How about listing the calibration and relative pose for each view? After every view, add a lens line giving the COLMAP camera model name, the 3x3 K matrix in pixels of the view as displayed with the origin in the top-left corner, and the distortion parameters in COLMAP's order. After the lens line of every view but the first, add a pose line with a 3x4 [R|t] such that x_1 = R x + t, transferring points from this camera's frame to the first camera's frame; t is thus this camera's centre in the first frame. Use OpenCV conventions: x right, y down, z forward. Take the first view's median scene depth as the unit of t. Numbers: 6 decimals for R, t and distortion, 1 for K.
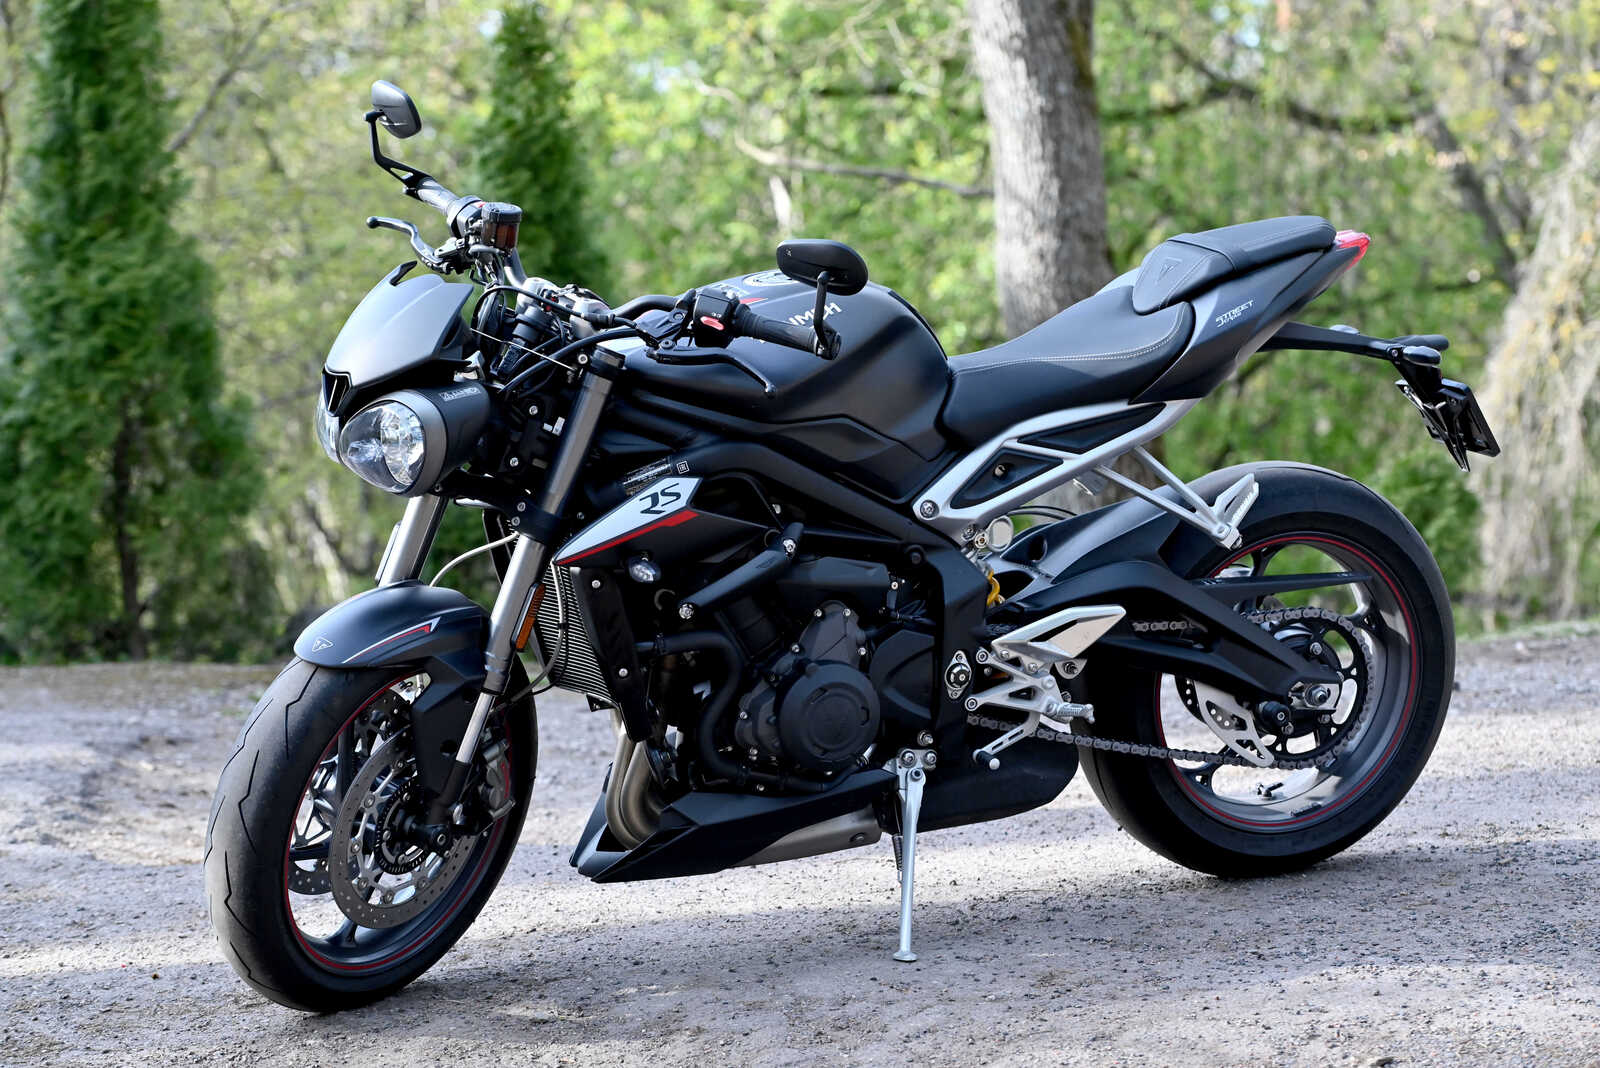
lens RADIAL K [[4526.5, 0, 800.1], [0, 4526.5, 534.2], [0, 0, 1]] dist [-0.083770, 0.000000]
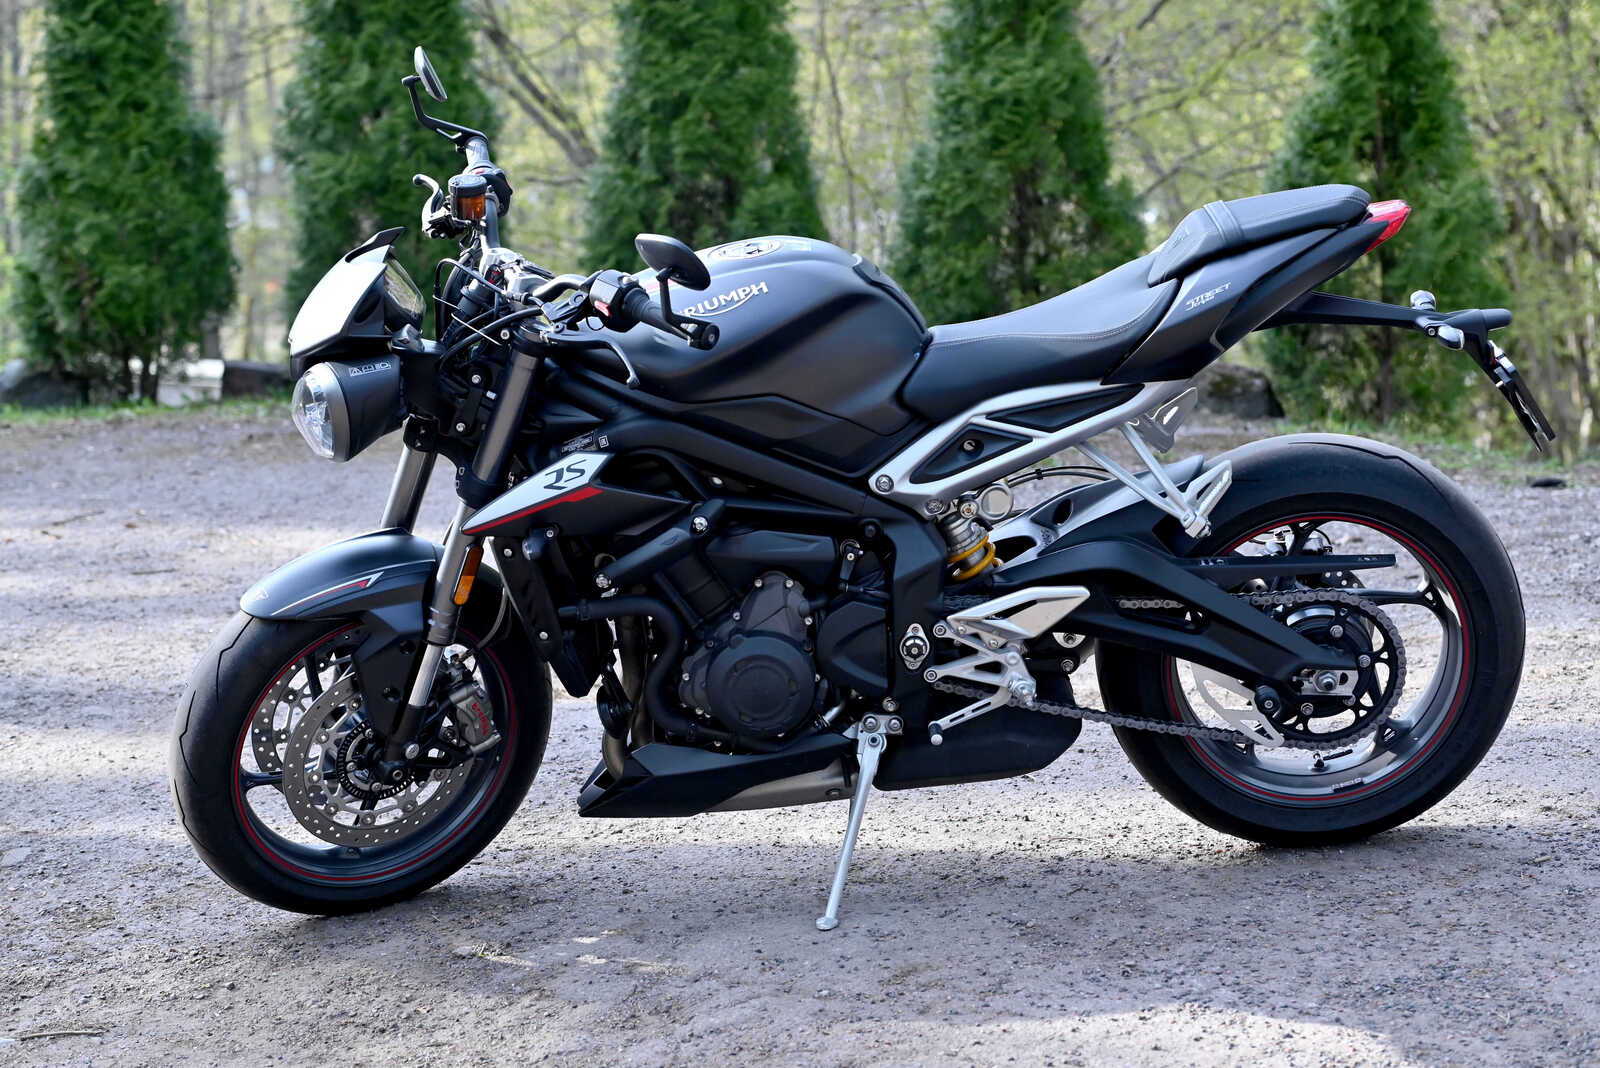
lens RADIAL K [[3460.3, 0, 799.6], [0, 3460.3, 532.4], [0, 0, 1]] dist [-0.178317, 0.000000]
pose [[0.909340, 0.069312, -0.410239, 0.324781], [-0.021416, 0.992516, 0.120221, -0.086092], [0.415502, -0.100536, 0.904019, 0.293841]]
